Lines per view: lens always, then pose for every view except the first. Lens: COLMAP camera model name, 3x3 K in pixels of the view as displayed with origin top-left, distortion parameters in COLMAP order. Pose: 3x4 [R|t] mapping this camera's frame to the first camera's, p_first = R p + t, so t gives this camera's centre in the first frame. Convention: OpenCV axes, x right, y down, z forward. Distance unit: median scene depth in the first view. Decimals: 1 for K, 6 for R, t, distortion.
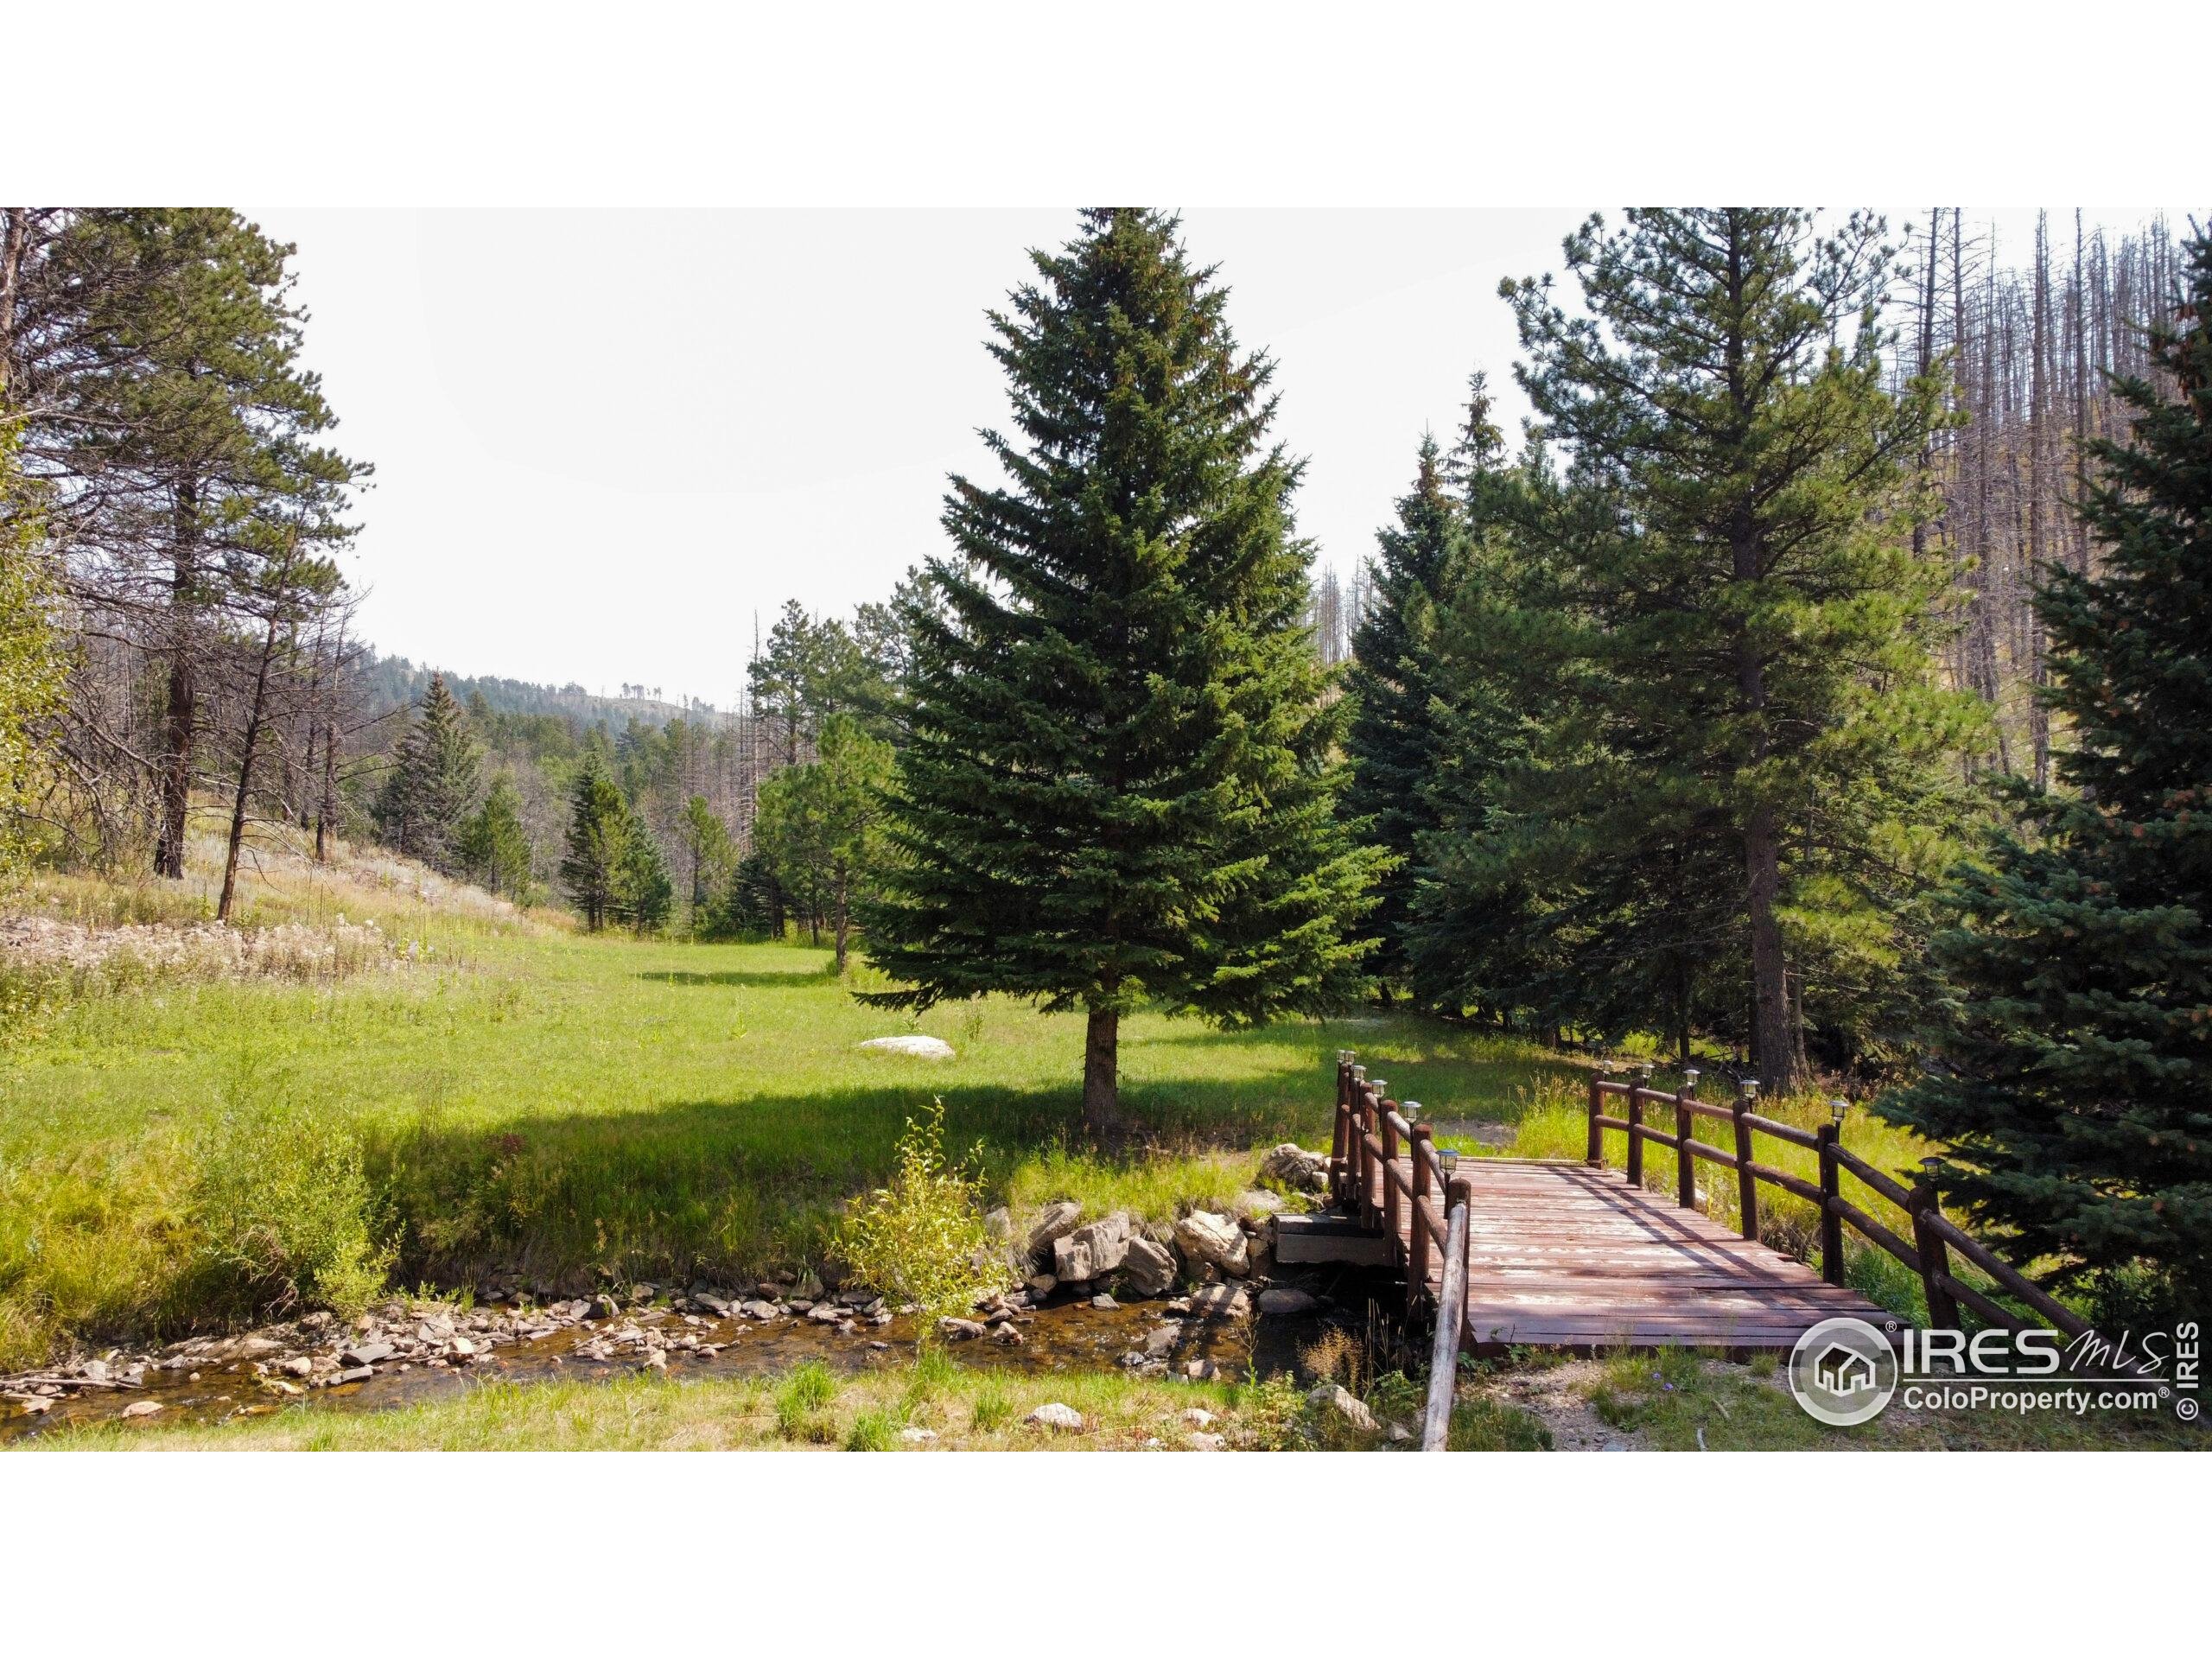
lens RADIAL K [[1659.0, 0, 1110.1], [0, 1659.0, 833.8], [0, 0, 1]] dist [0.033645, -0.034620]
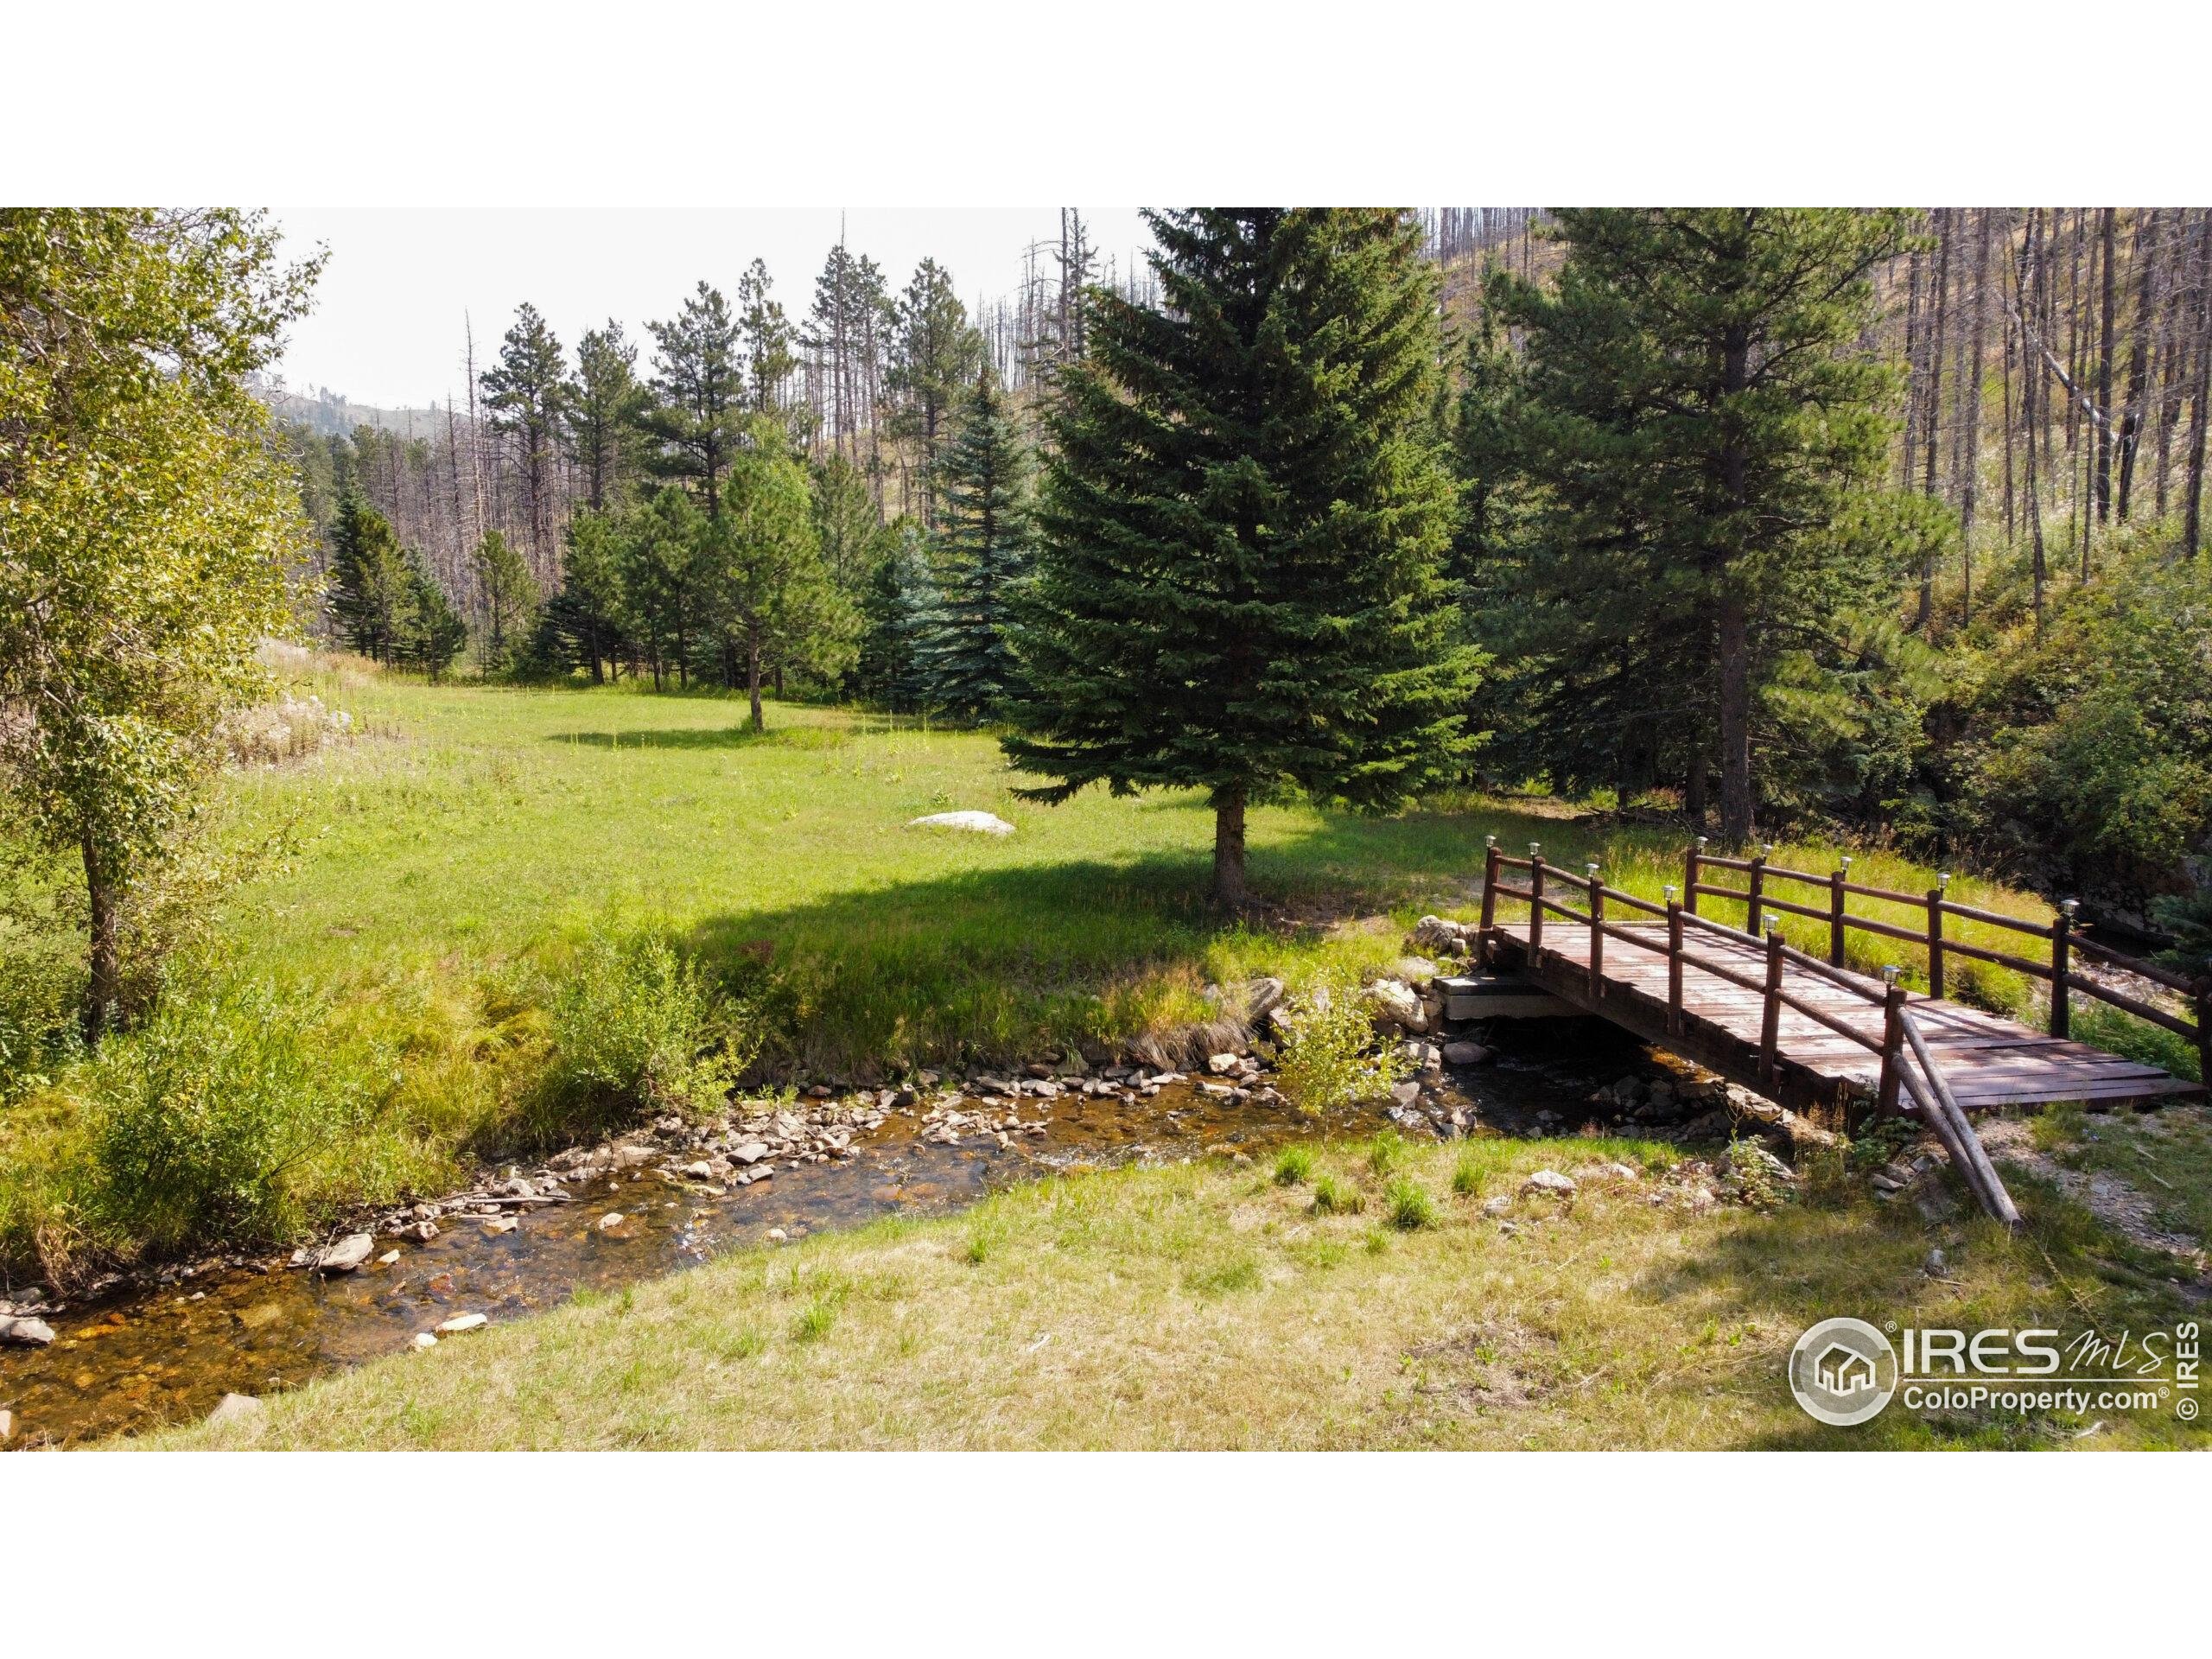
lens RADIAL K [[1659.0, 0, 1104.4], [0, 1659.0, 819.3], [0, 0, 1]] dist [0.033645, -0.034620]
pose [[0.981442, -0.032007, 0.189068, -0.307533], [-0.000119, 0.985870, 0.167510, -0.066365], [-0.191758, -0.164424, 0.967571, -0.051747]]
